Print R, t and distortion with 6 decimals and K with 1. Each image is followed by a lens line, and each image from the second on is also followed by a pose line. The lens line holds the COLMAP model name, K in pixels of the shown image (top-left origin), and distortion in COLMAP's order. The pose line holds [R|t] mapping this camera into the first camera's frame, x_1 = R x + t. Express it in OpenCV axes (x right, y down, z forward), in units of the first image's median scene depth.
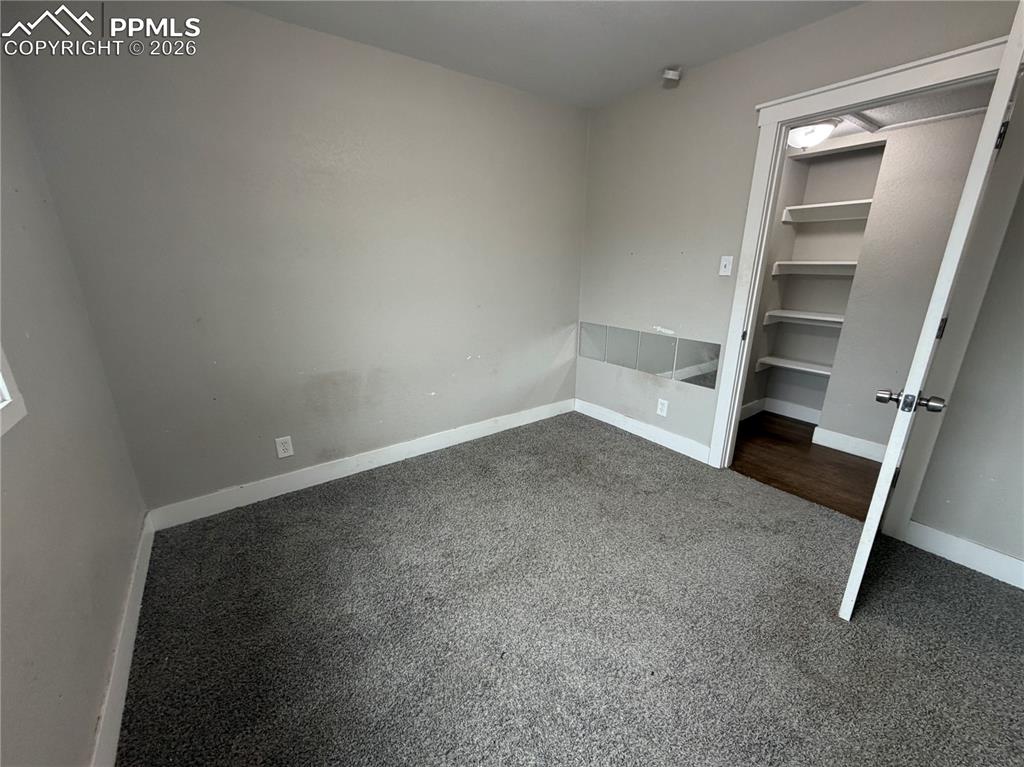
lens RADIAL K [[408.7, 0, 511.3], [0, 408.7, 385.5], [0, 0, 1]] dist [0.000319, 0.000007]
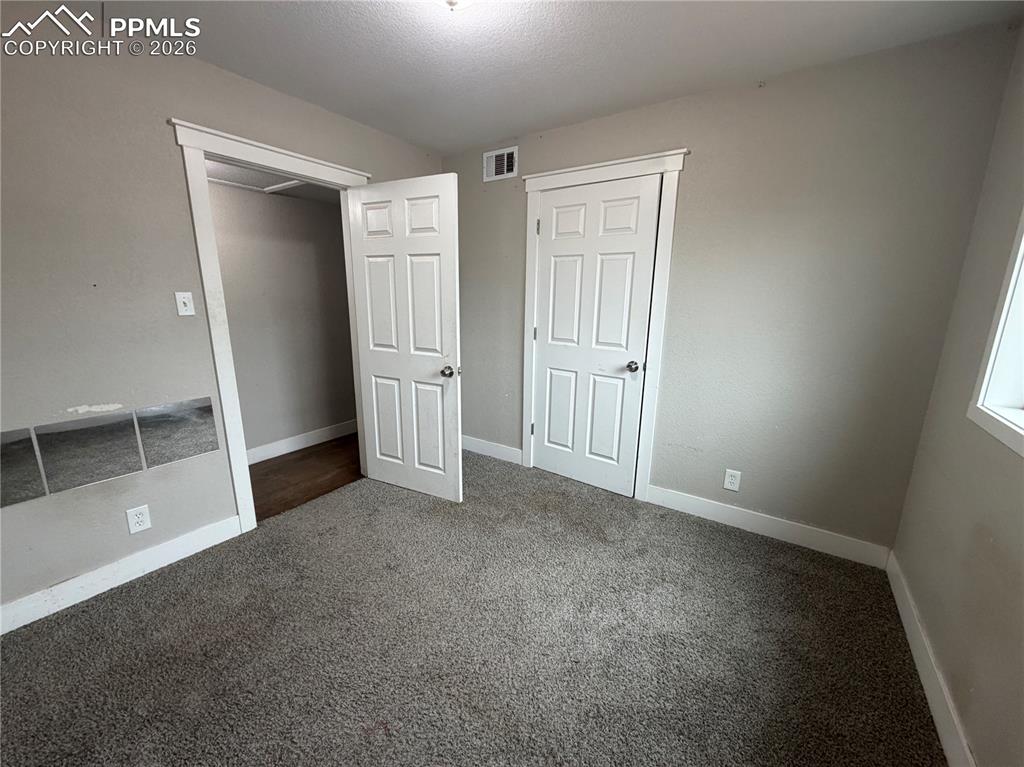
lens RADIAL K [[408.7, 0, 513.2], [0, 408.7, 383.8], [0, 0, 1]] dist [0.000319, 0.000007]
pose [[-0.337023, -0.212060, 0.917304, -0.453412], [0.263423, 0.914152, 0.308114, -0.220862], [-0.903894, 0.345480, -0.252229, 0.657139]]
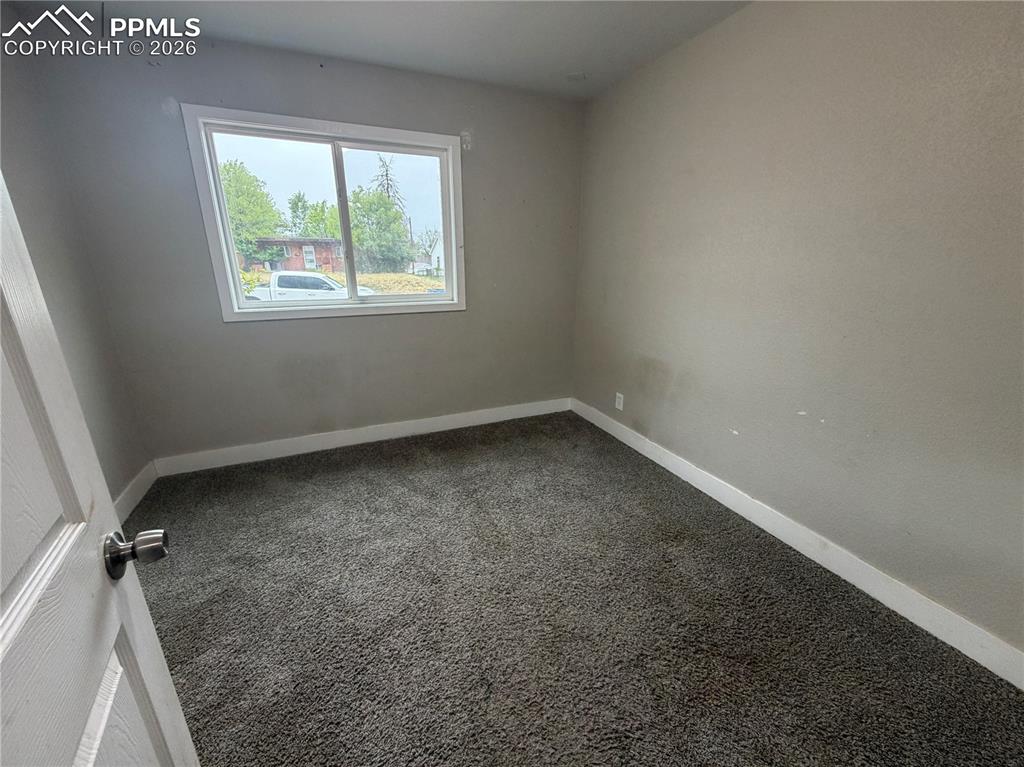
lens RADIAL K [[408.7, 0, 508.1], [0, 408.7, 389.5], [0, 0, 1]] dist [0.000319, 0.000007]
pose [[-0.221201, 0.303884, -0.926674, 0.656985], [-0.284445, 0.888792, 0.359360, -0.228871], [0.932824, 0.343078, -0.110164, 0.749408]]
